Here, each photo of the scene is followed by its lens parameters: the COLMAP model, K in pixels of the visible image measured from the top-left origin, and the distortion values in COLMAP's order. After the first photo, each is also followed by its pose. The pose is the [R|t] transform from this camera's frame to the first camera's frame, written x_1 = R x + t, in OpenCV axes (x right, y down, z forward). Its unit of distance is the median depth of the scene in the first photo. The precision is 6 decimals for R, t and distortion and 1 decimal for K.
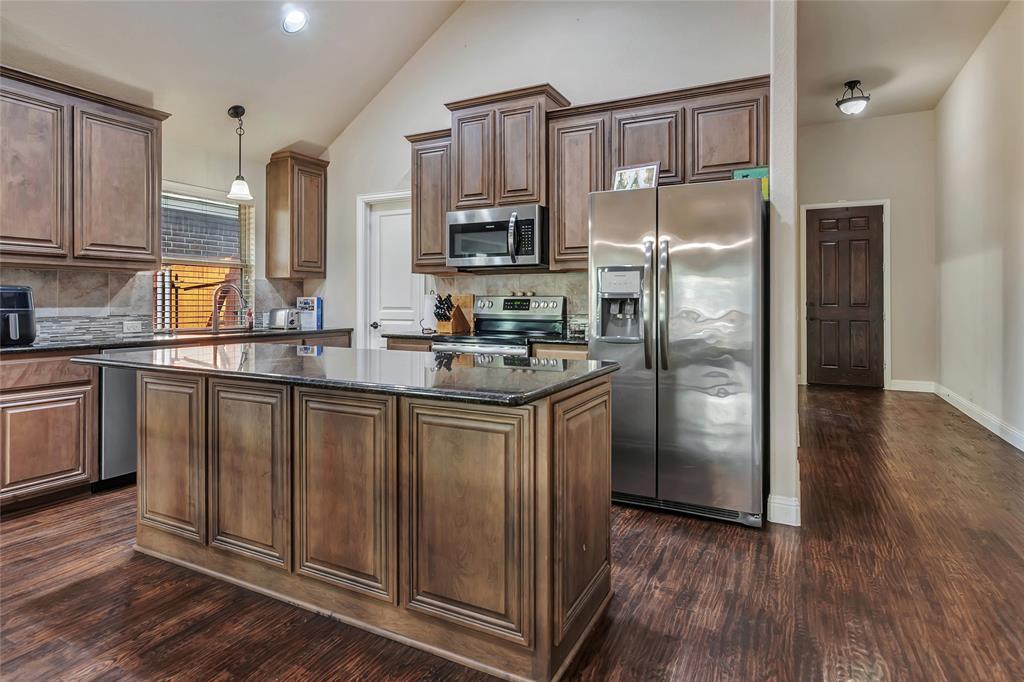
lens RADIAL K [[539.8, 0, 517.7], [0, 539.8, 302.4], [0, 0, 1]] dist [-0.004589, -0.000500]
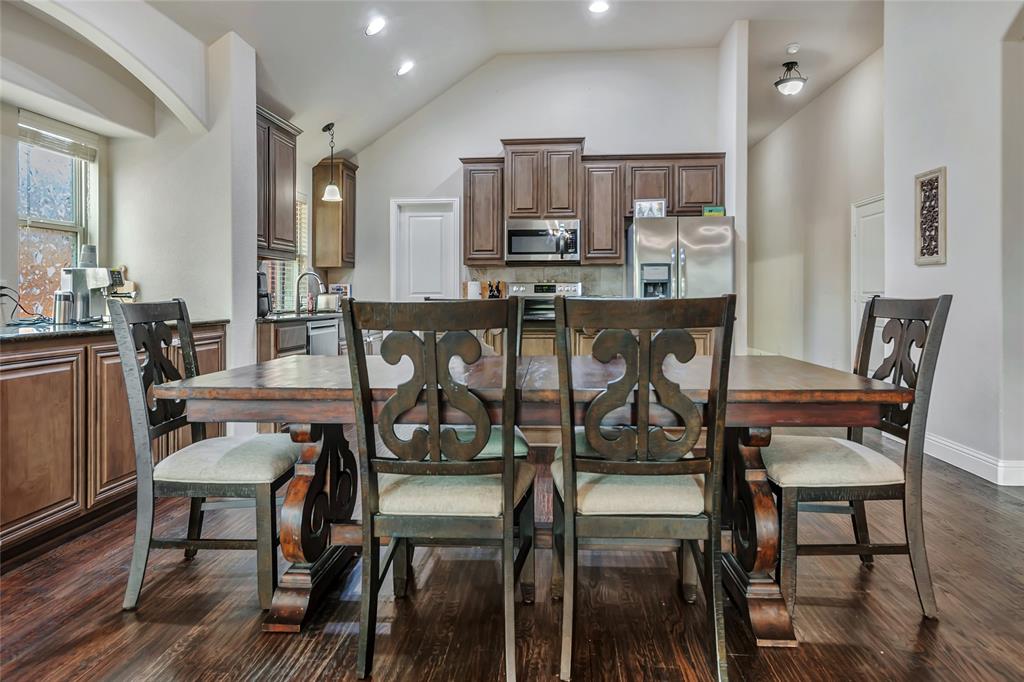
lens RADIAL K [[620.6, 0, 501.8], [0, 620.6, 301.7], [0, 0, 1]] dist [-0.004189, 0.000107]
pose [[0.930519, -0.007232, 0.366173, -0.775645], [0.005144, 0.999964, 0.006677, 0.029054], [-0.366209, -0.004330, 0.930523, -0.489698]]
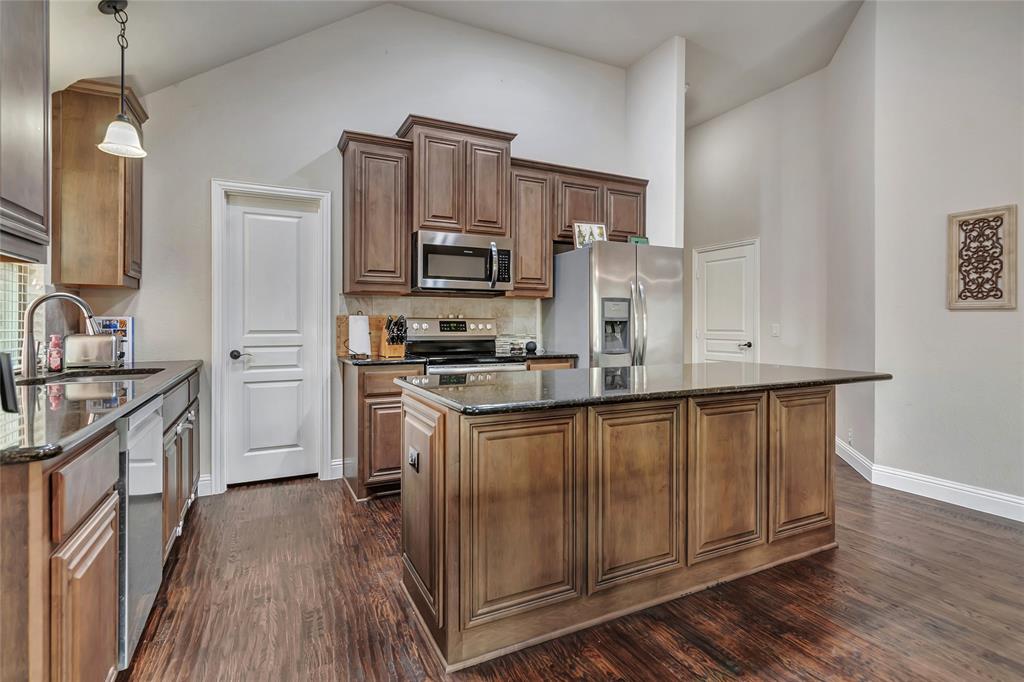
lens RADIAL K [[501.6, 0, 505.7], [0, 501.6, 326.7], [0, 0, 1]] dist [0.000191, -0.000209]
pose [[0.609645, -0.005112, 0.792658, -0.809654], [0.000557, 0.999982, 0.006021, -0.001546], [-0.792675, -0.003230, 0.609636, 0.365843]]
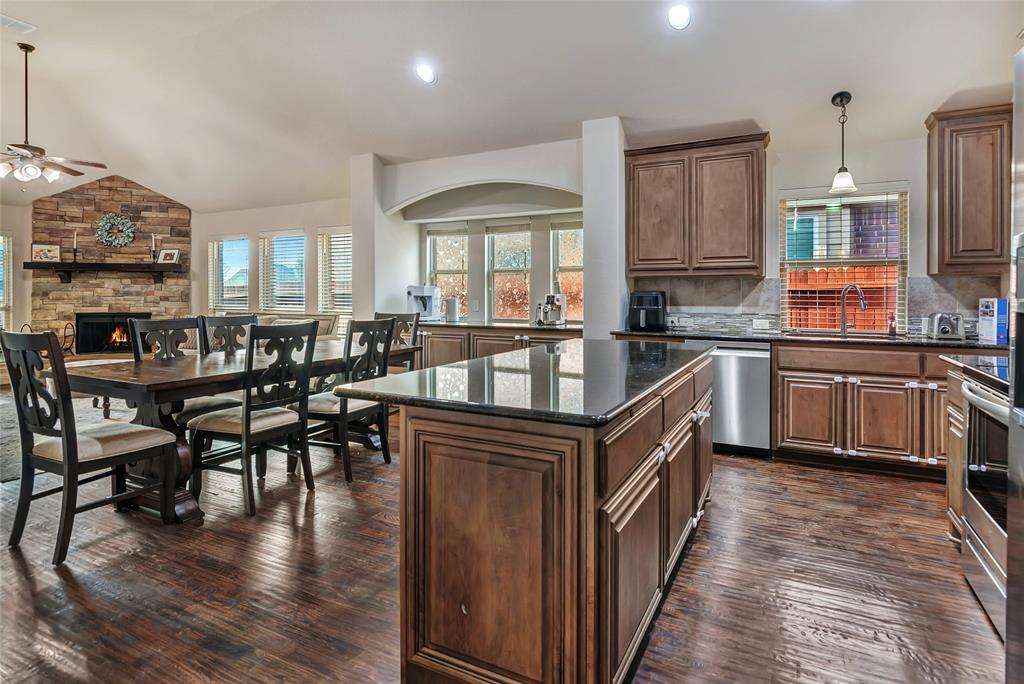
lens RADIAL K [[539.8, 0, 520.7], [0, 539.8, 298.0], [0, 0, 1]] dist [-0.004589, -0.000500]
pose [[-0.004212, 0.007190, -0.999965, 0.474398], [-0.004129, 0.999966, 0.007208, -0.018367], [0.999983, 0.004159, -0.004183, 0.525571]]
